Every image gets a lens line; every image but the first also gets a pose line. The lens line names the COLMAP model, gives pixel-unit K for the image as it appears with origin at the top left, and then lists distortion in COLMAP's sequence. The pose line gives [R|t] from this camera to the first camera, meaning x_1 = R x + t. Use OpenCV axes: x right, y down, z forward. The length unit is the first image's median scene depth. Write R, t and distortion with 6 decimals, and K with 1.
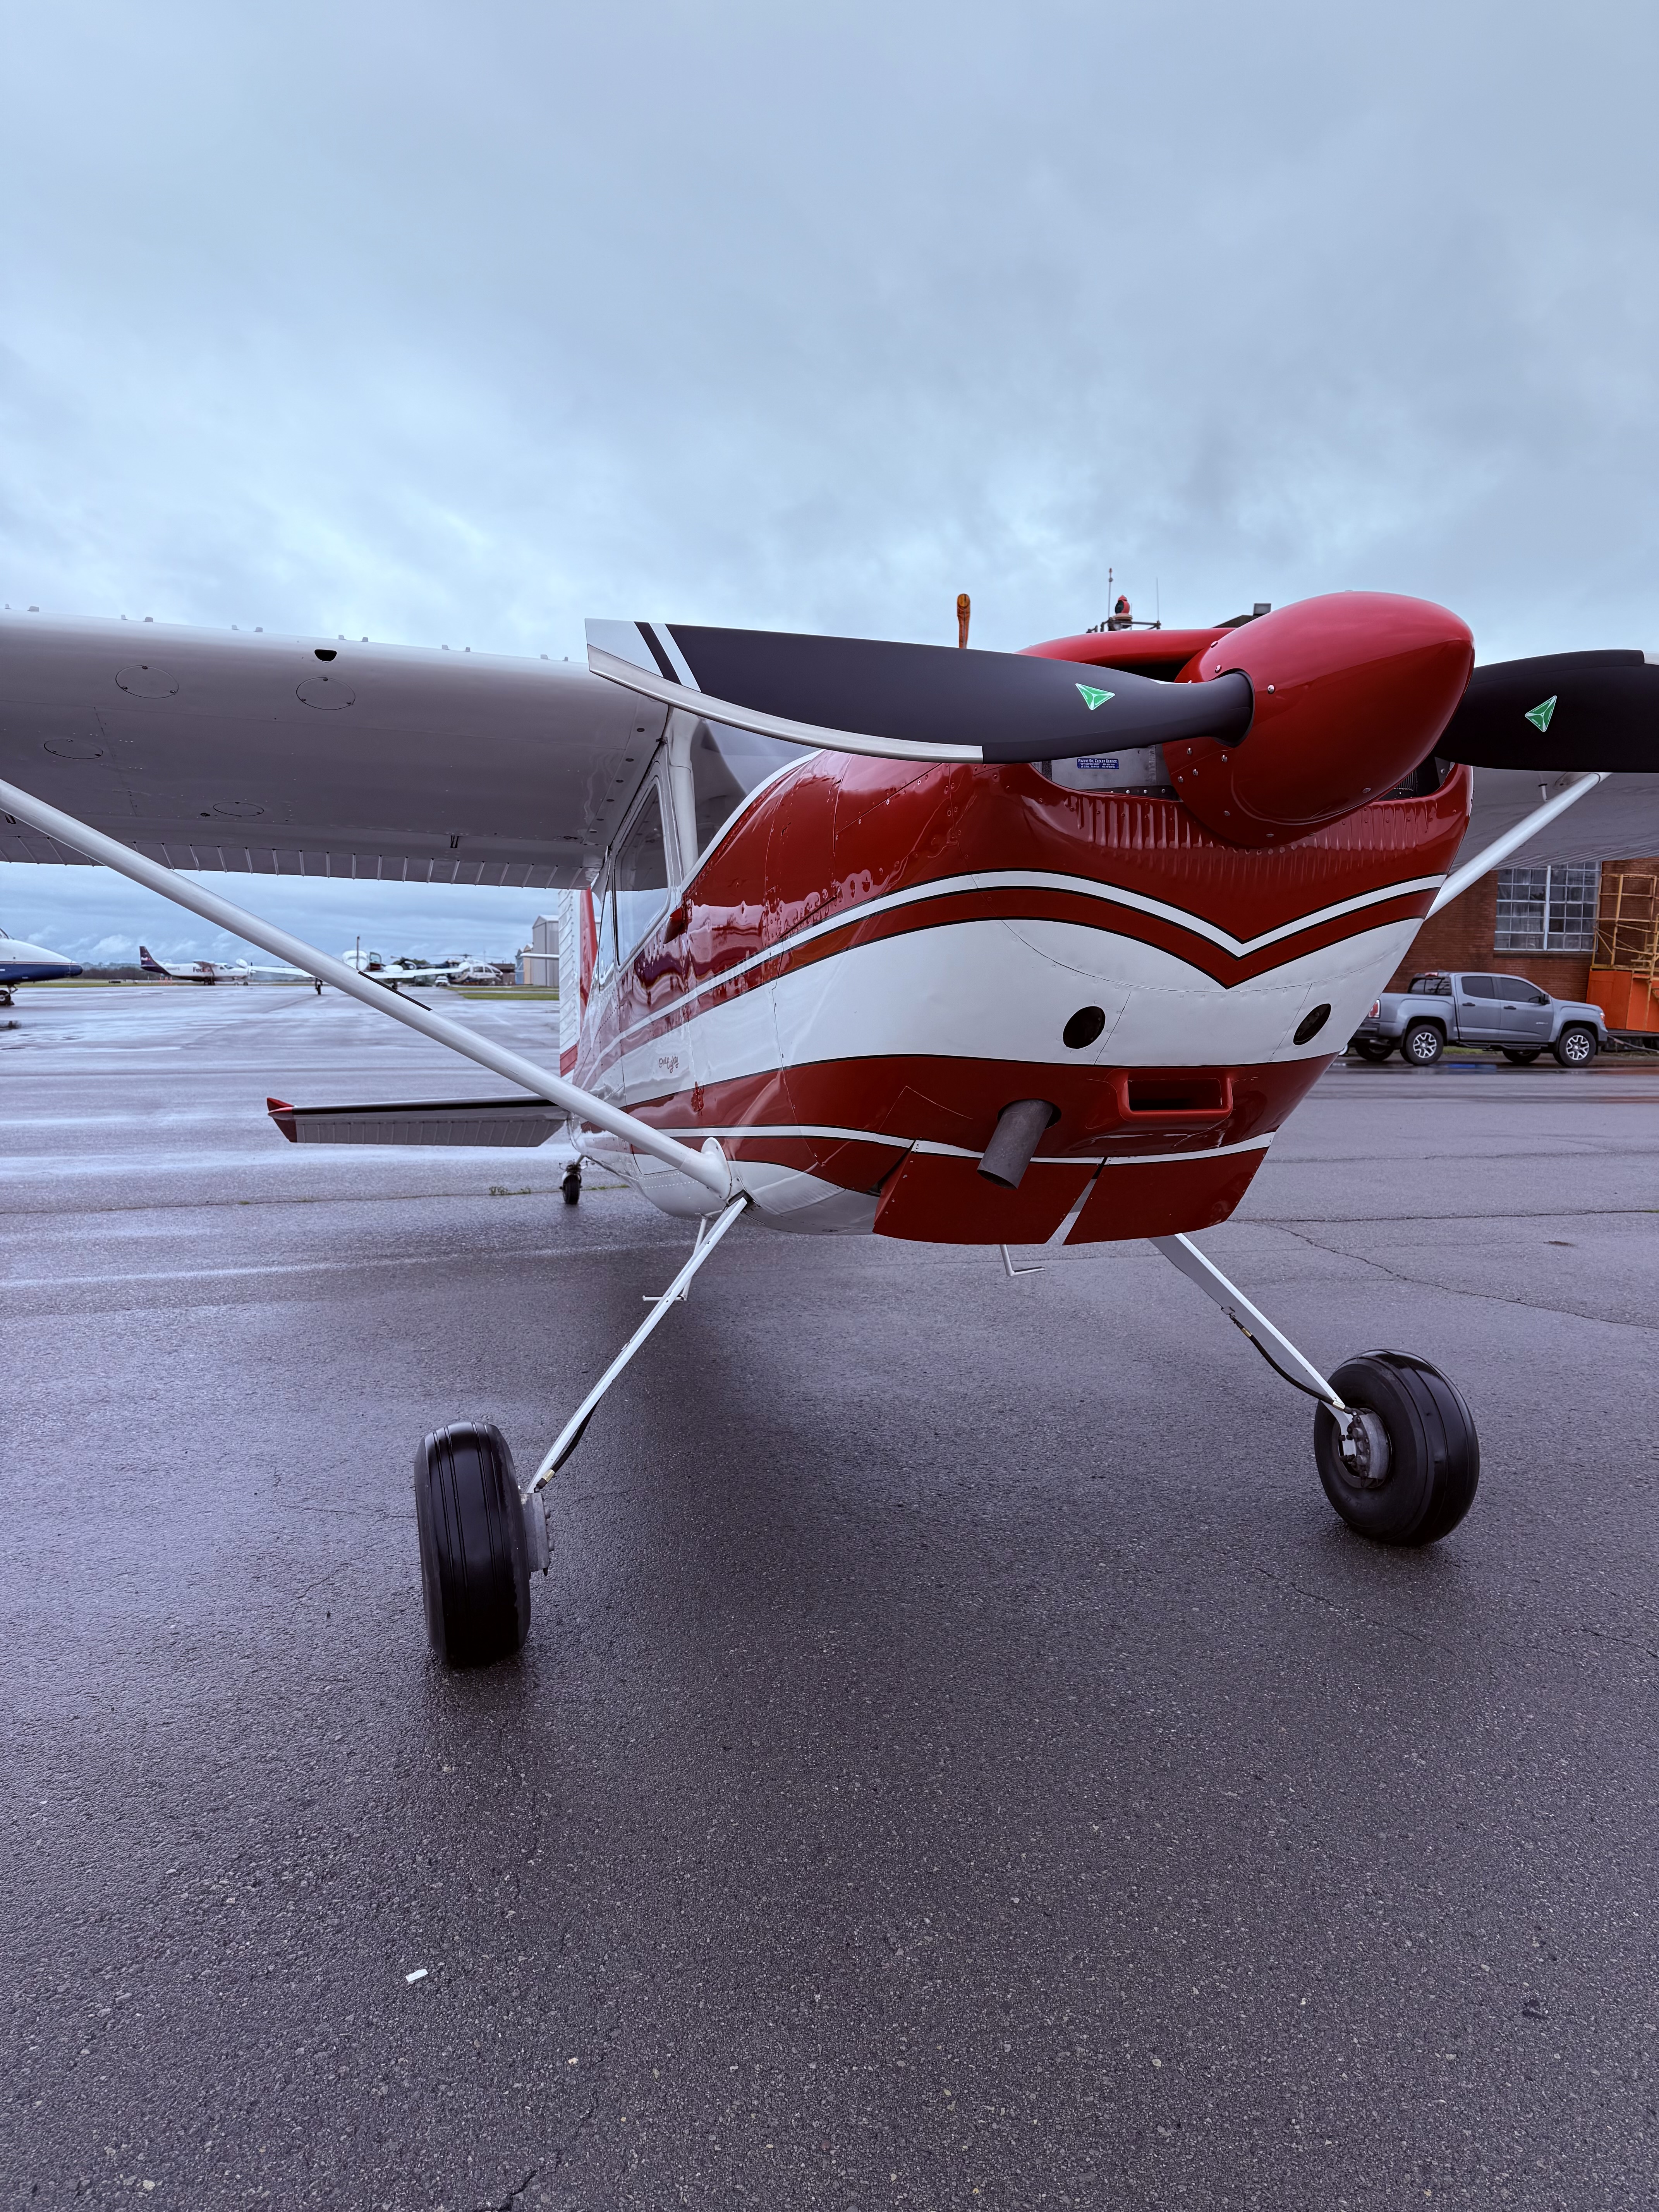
lens RADIAL K [[1506.7, 0, 829.0], [0, 1506.7, 1109.0], [0, 0, 1]] dist [0.003437, -0.001724]
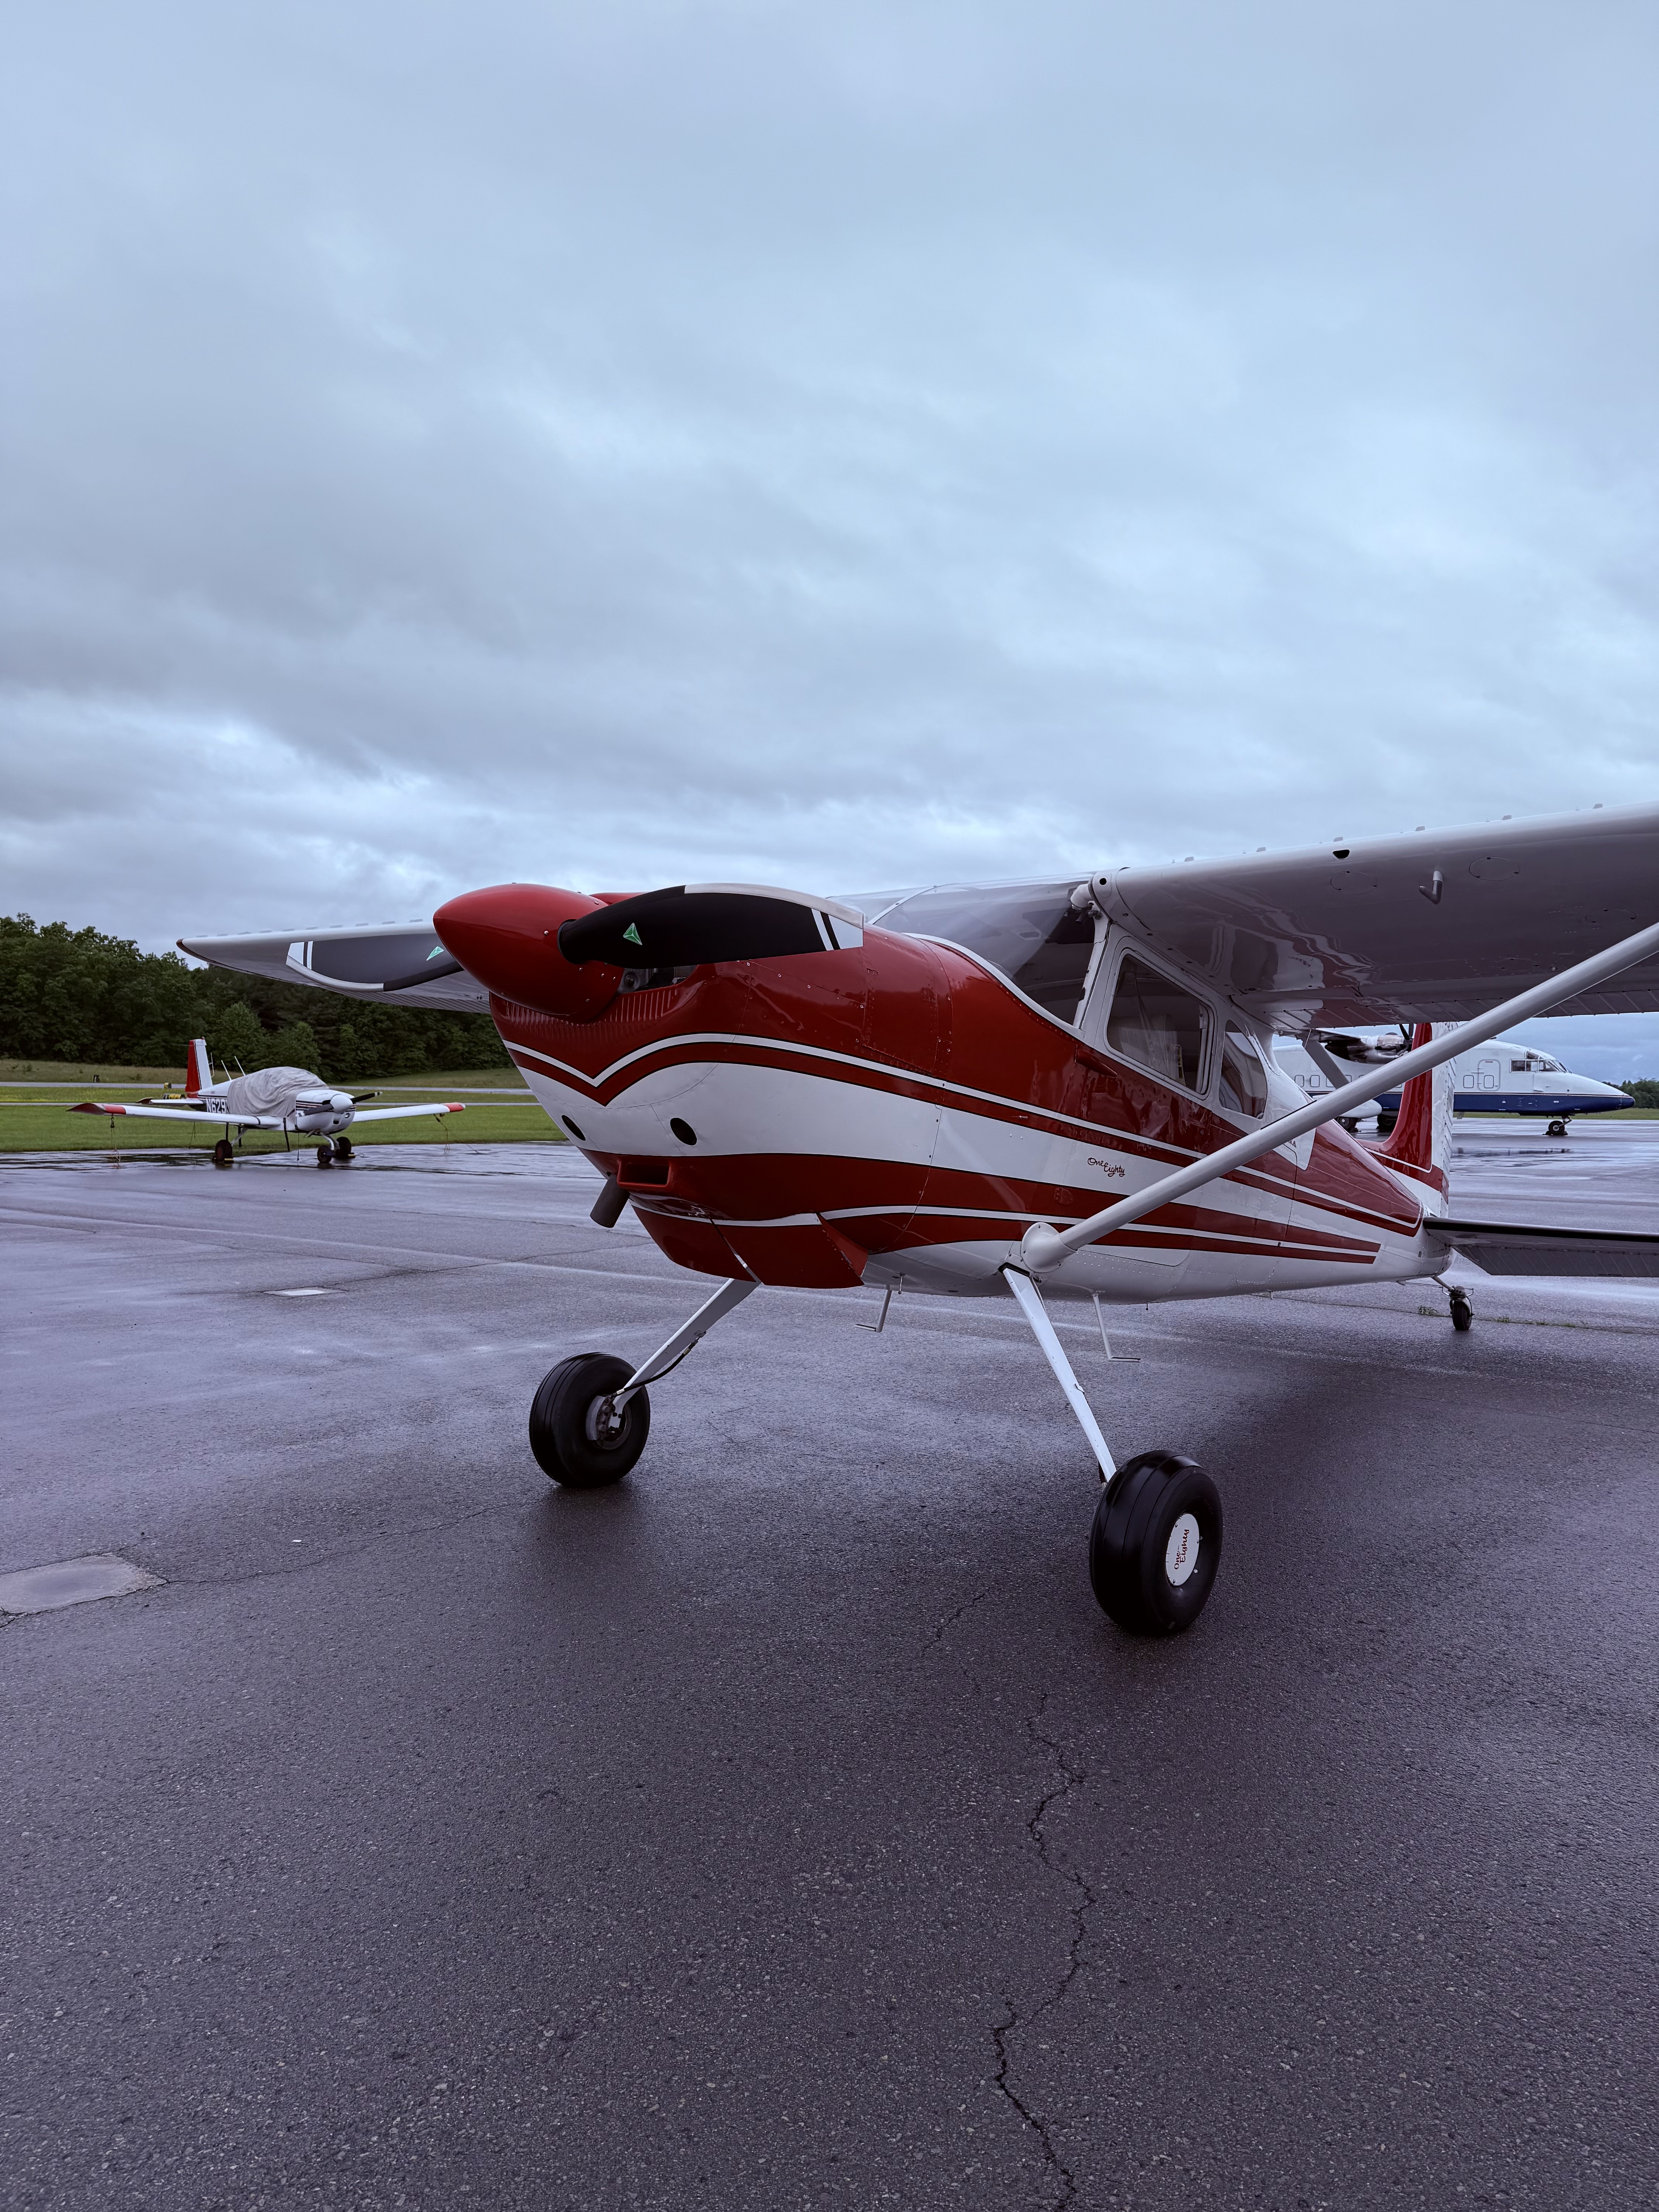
lens RADIAL K [[1506.7, 0, 822.0], [0, 1506.7, 1104.2], [0, 0, 1]] dist [0.003437, -0.001724]
pose [[0.496767, 0.026023, -0.867494, 0.490038], [-0.105360, 0.993966, -0.030518, -0.013059], [0.861465, 0.106559, 0.496511, 0.097428]]
